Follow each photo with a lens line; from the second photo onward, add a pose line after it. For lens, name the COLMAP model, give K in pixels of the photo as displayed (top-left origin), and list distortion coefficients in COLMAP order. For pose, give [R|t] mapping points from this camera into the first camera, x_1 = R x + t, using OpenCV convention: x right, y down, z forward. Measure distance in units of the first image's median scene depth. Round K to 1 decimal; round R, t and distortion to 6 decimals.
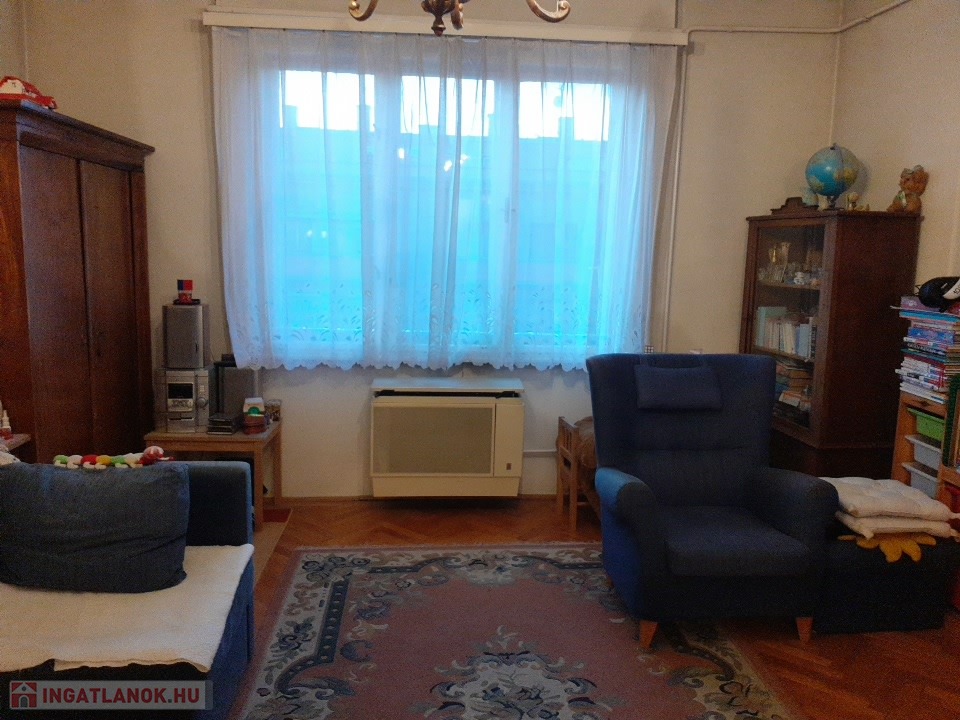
lens RADIAL K [[803.3, 0, 480.0], [0, 803.3, 360.0], [0, 0, 1]] dist [0.192067, -0.405187]
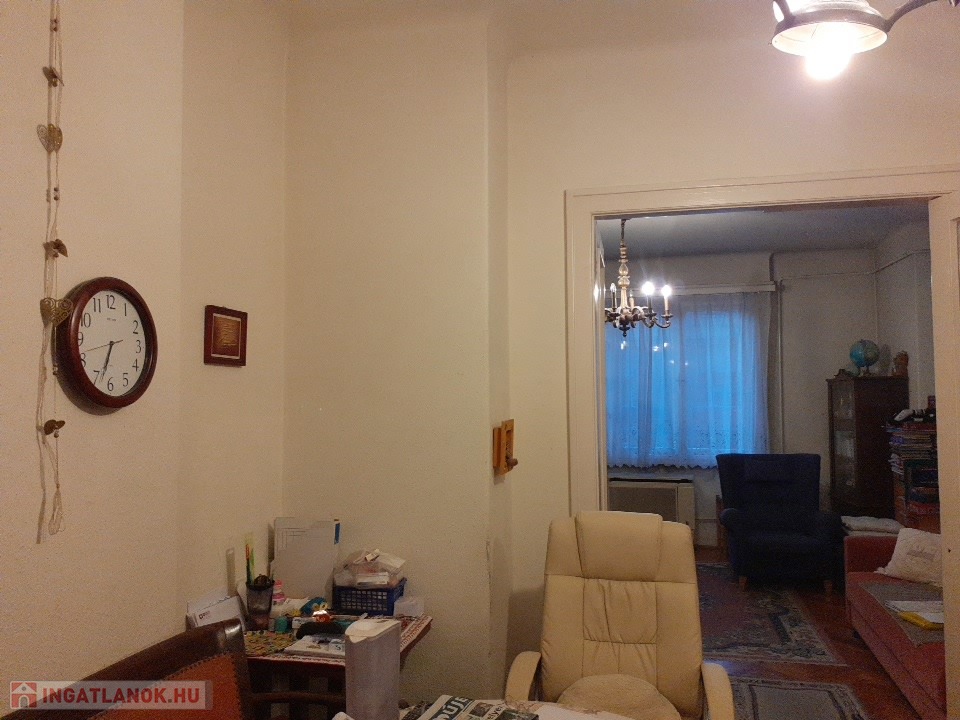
lens RADIAL K [[803.3, 0, 480.0], [0, 803.3, 360.0], [0, 0, 1]] dist [0.192067, -0.405187]
pose [[0.956809, -0.047261, -0.286850, 0.132793], [-0.006788, 0.982797, -0.184566, 0.115760], [0.290638, 0.178542, 0.940028, -0.893981]]
